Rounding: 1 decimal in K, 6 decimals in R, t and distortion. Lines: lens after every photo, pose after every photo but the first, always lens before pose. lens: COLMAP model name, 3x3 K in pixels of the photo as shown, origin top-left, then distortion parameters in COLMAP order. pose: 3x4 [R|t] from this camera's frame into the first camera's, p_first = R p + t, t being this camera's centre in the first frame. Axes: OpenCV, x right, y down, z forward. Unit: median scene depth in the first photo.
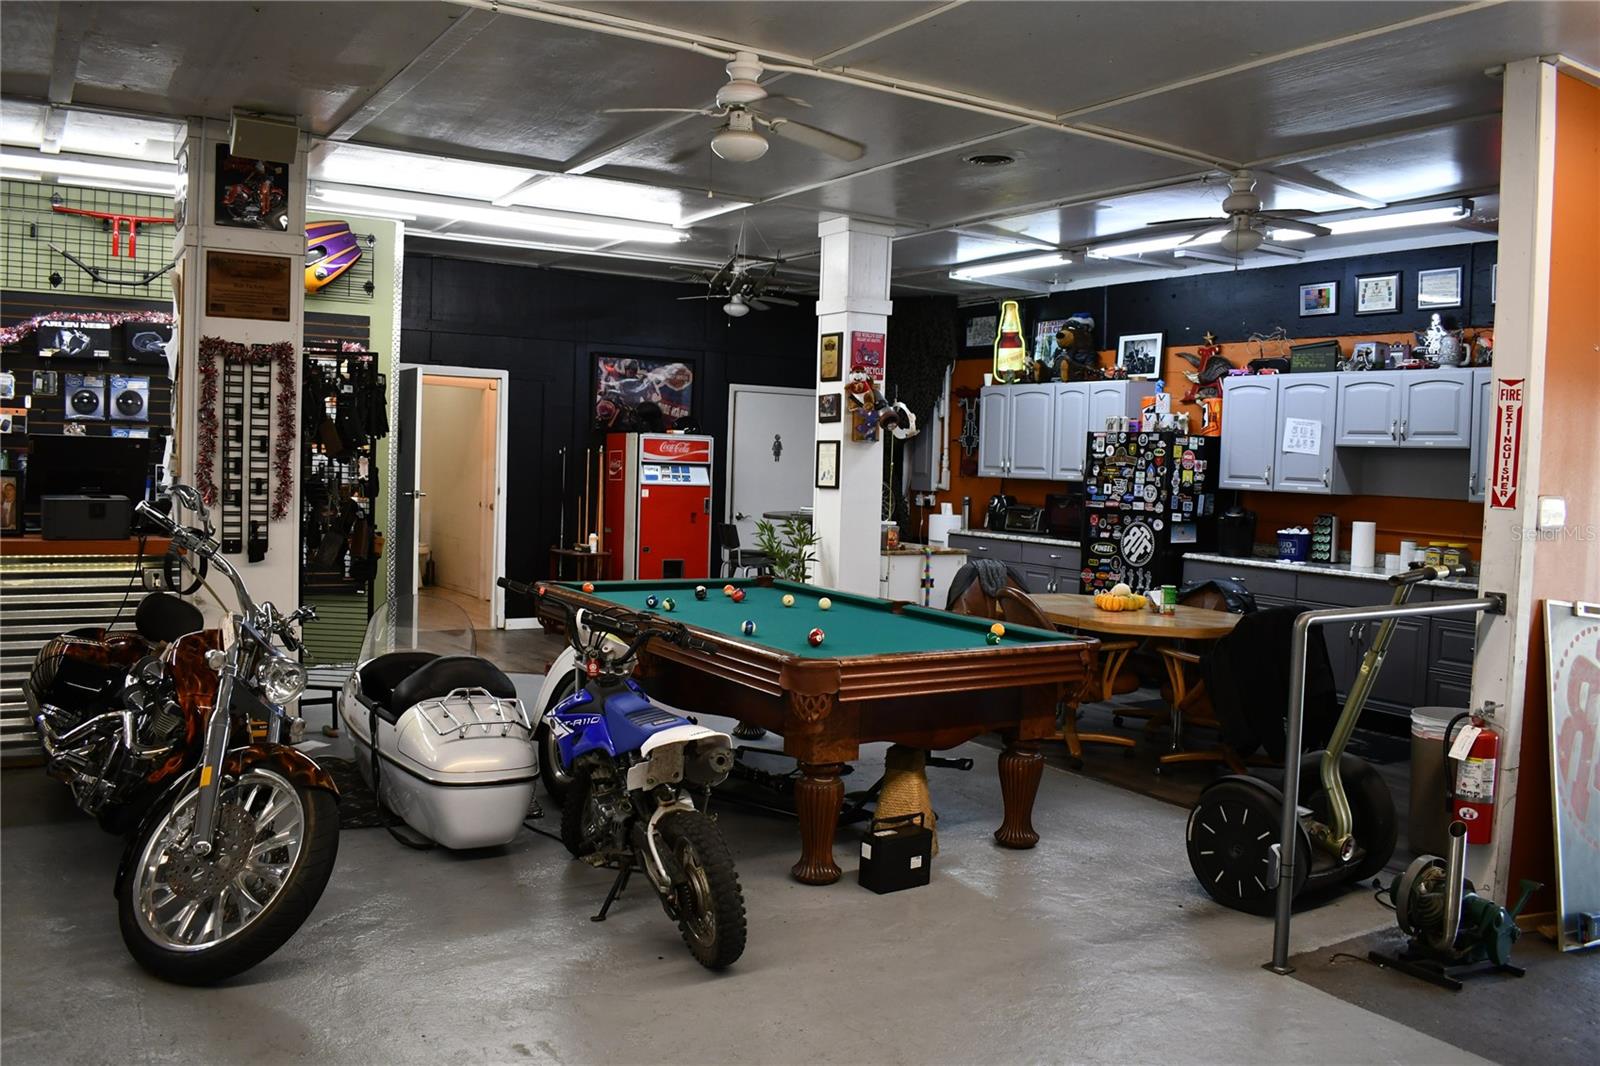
lens RADIAL K [[1266.7, 0, 800.0], [0, 1266.7, 533.0], [0, 0, 1]] dist [-0.079371, 0.001349]
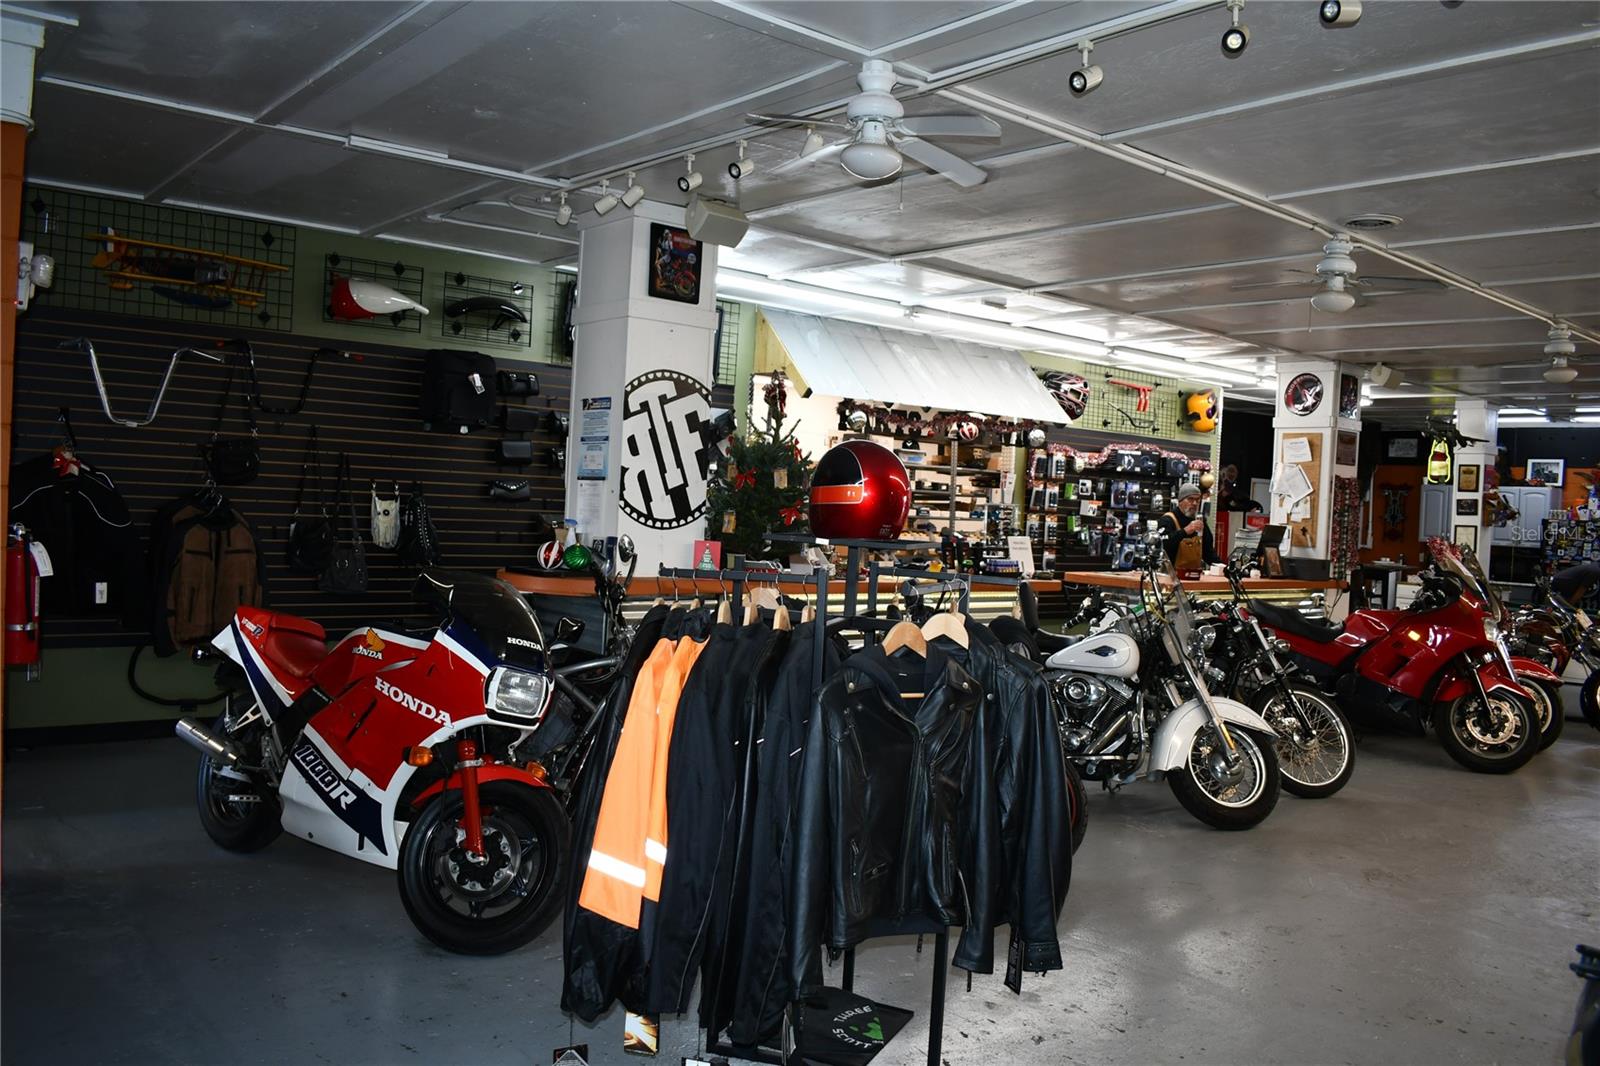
lens RADIAL K [[1266.7, 0, 800.0], [0, 1266.7, 533.0], [0, 0, 1]] dist [-0.079371, 0.001349]
pose [[0.989310, 0.012617, 0.145282, -1.068040], [-0.008182, 0.999483, -0.031083, -0.001012], [-0.145600, 0.029562, 0.988902, -0.530878]]
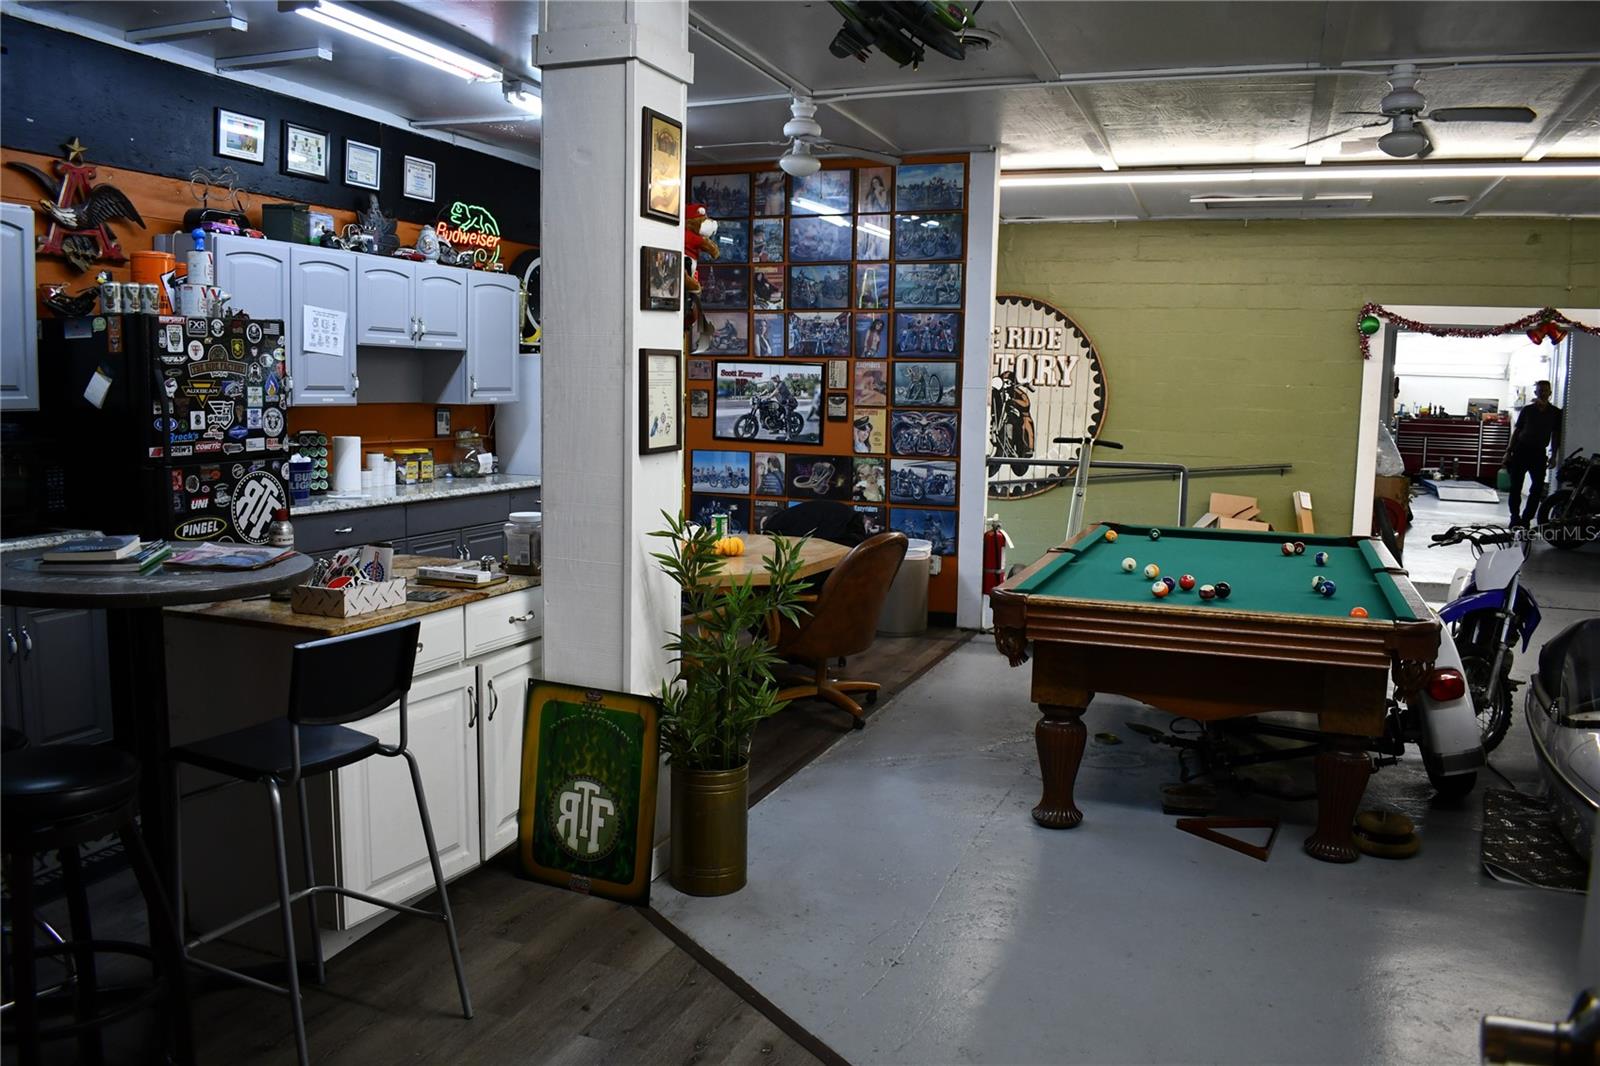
lens RADIAL K [[1266.7, 0, 800.0], [0, 1266.7, 533.0], [0, 0, 1]] dist [-0.079371, 0.001349]
pose [[-0.610502, -0.133943, 0.780607, -0.358171], [0.011103, 0.984052, 0.177535, -0.082748], [-0.791937, 0.117053, -0.599278, 1.162030]]
